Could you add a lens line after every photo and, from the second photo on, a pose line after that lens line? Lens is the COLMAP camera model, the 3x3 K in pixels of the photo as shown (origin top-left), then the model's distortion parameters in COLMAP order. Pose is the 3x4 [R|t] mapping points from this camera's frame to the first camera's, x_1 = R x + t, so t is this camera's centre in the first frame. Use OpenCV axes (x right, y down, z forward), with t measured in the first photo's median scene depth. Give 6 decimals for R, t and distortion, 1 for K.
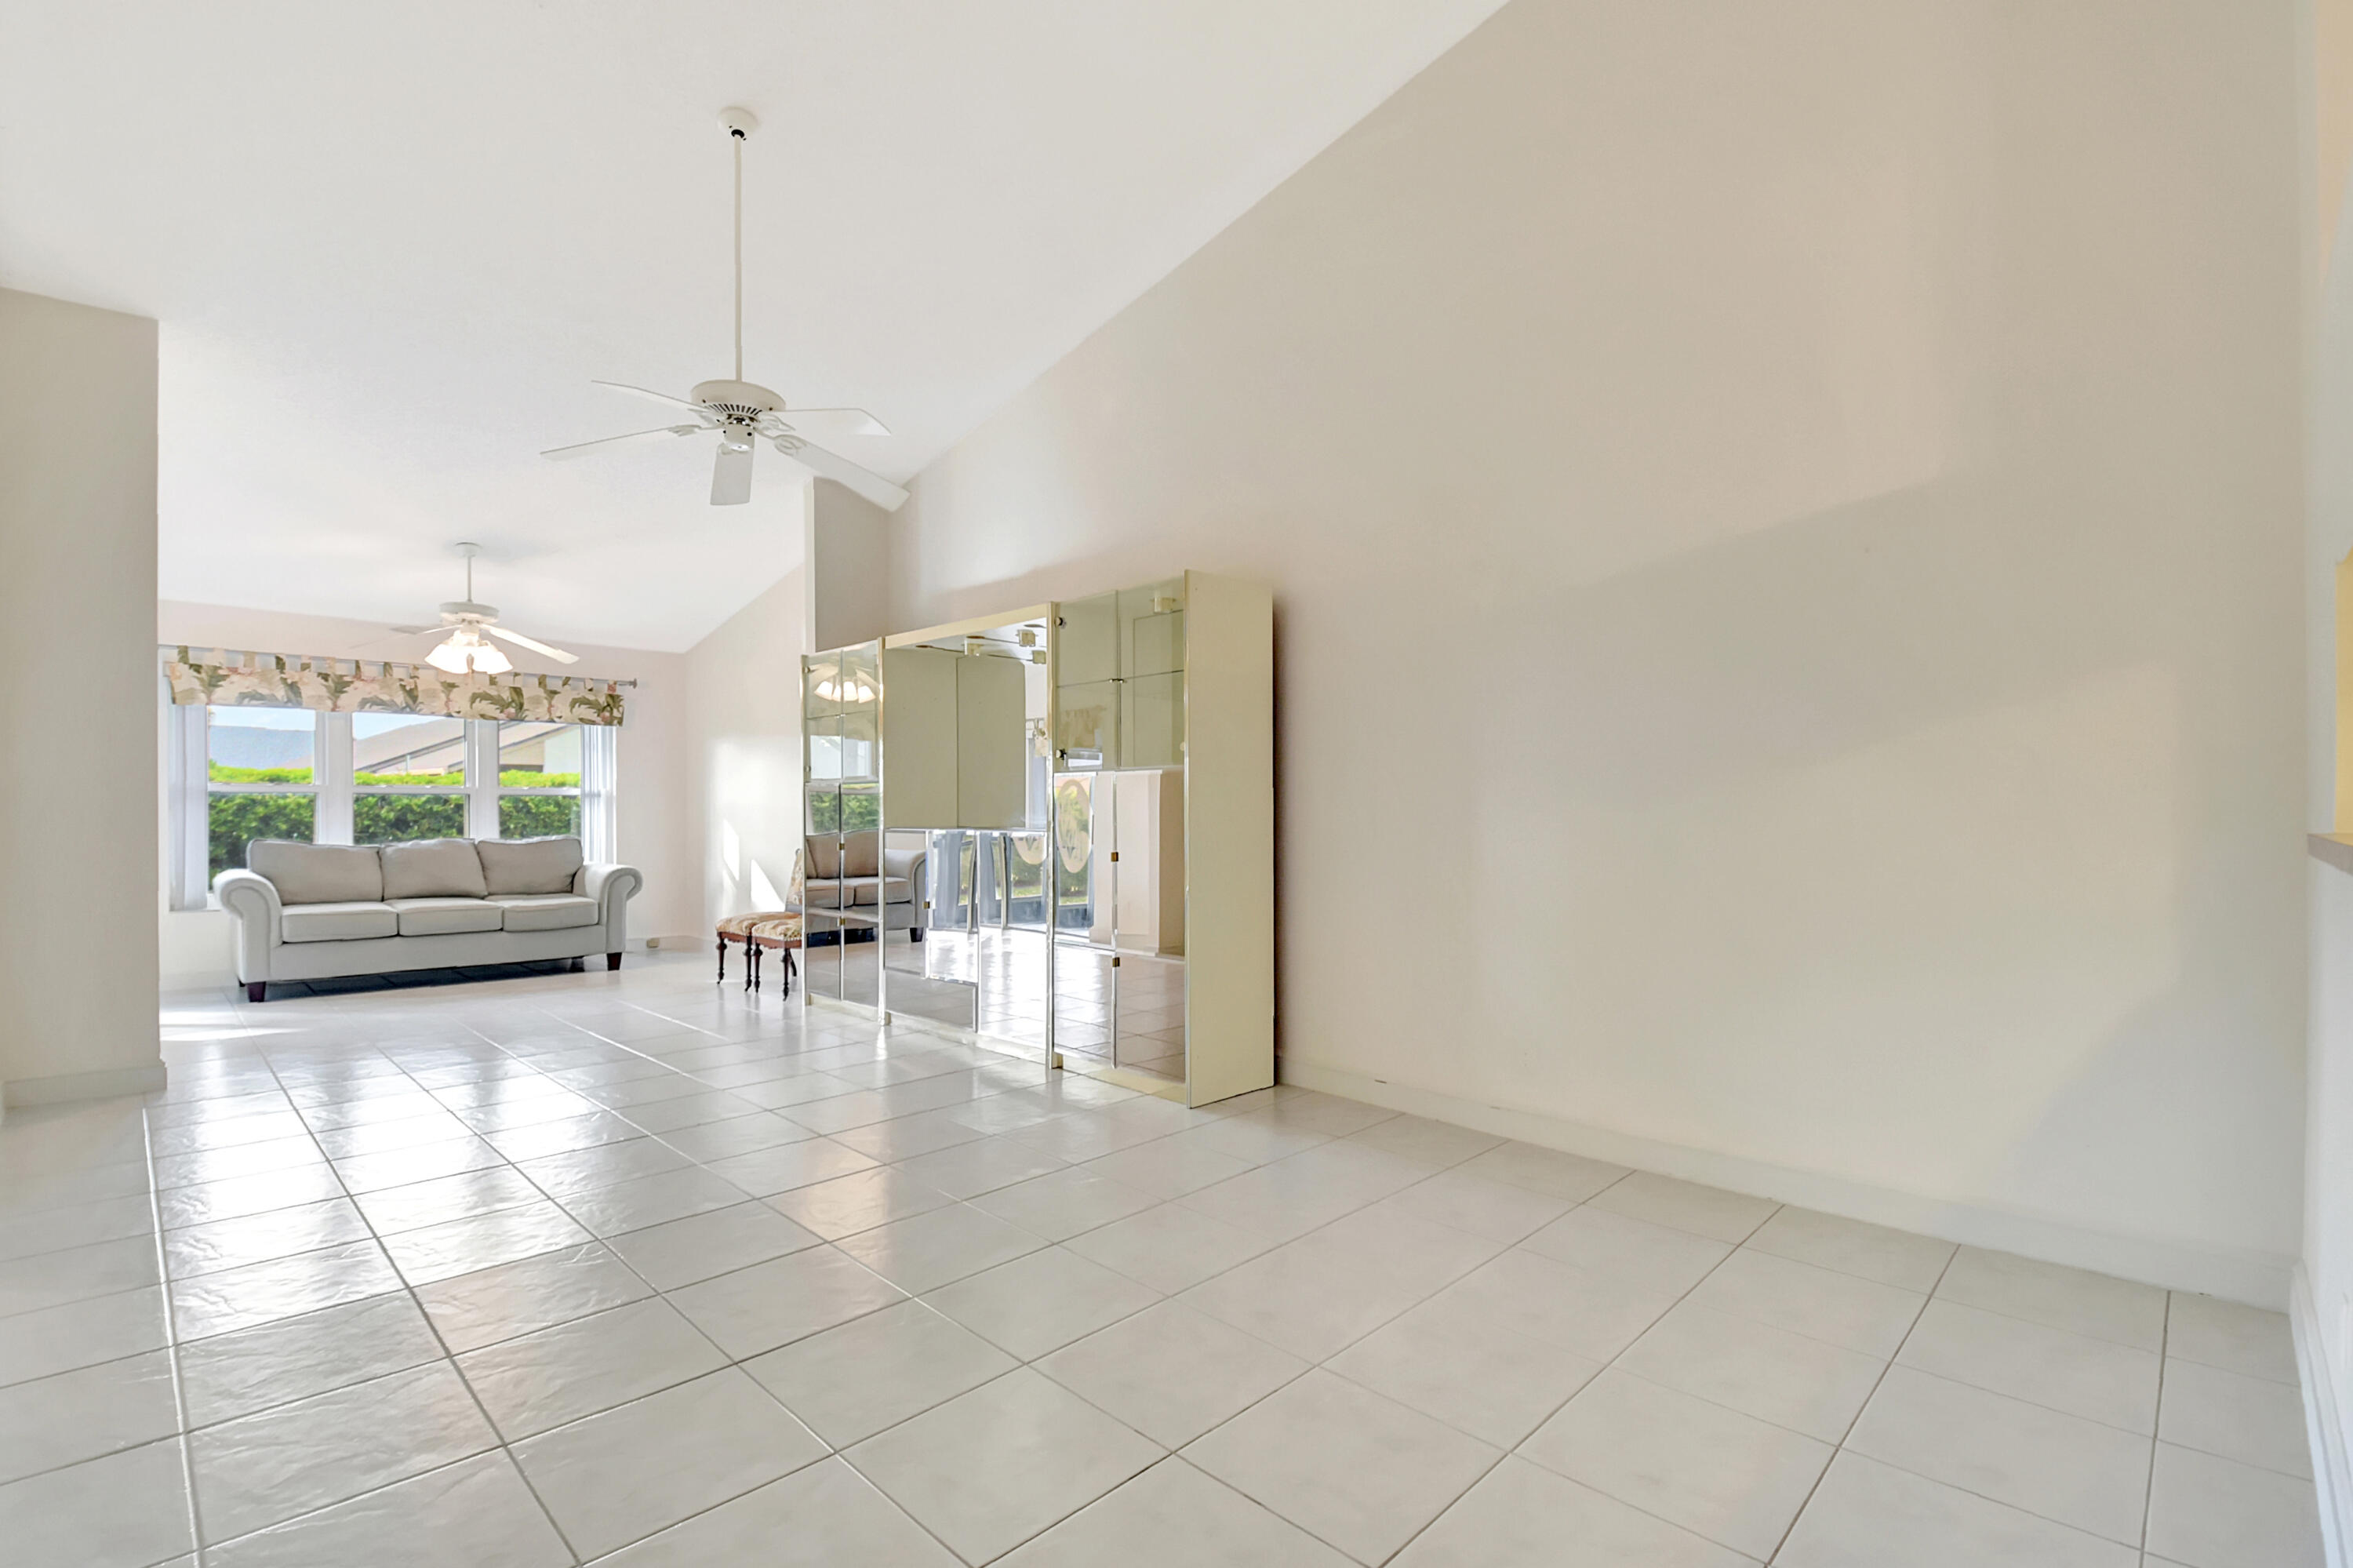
lens RADIAL K [[1061.0, 0, 1165.1], [0, 1061.0, 793.2], [0, 0, 1]] dist [-0.027940, -0.001841]
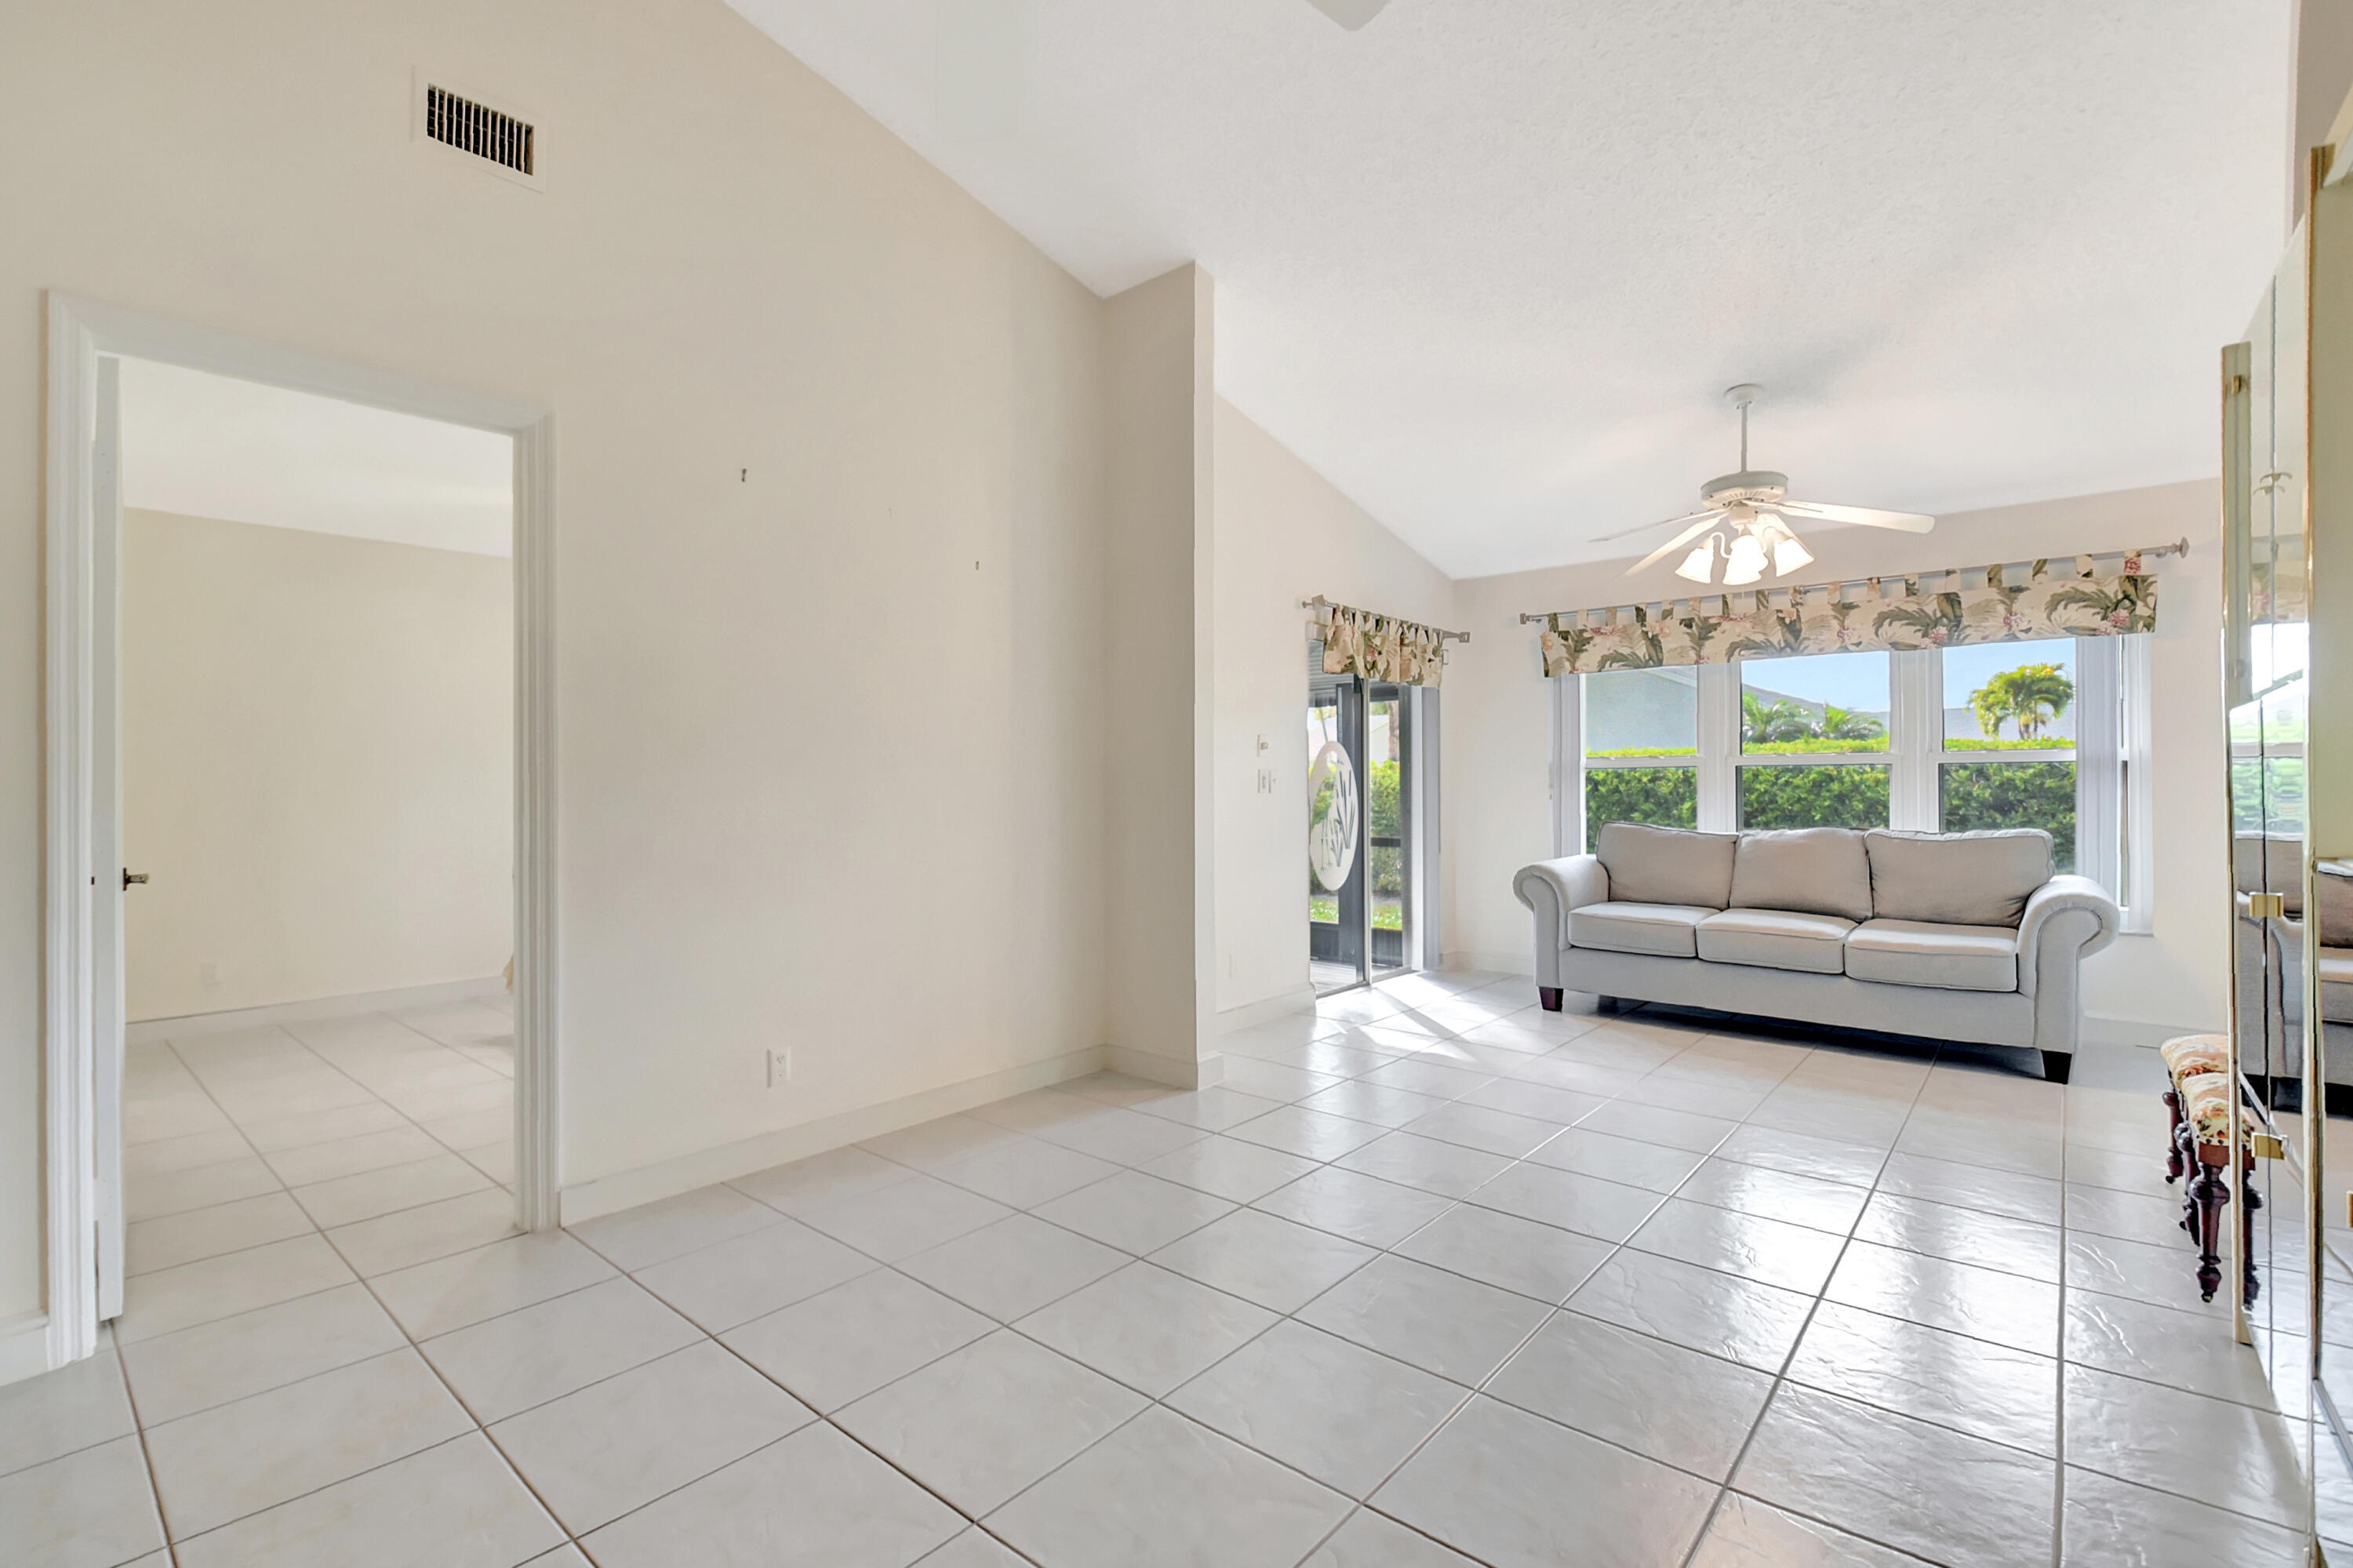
lens RADIAL K [[1061.0, 0, 1162.4], [0, 1061.0, 797.2], [0, 0, 1]] dist [-0.027940, -0.001841]
pose [[0.029302, 0.008488, -0.999535, -0.003650], [0.020116, 0.999756, 0.009080, 0.006743], [0.999368, -0.020373, 0.029124, 0.506938]]
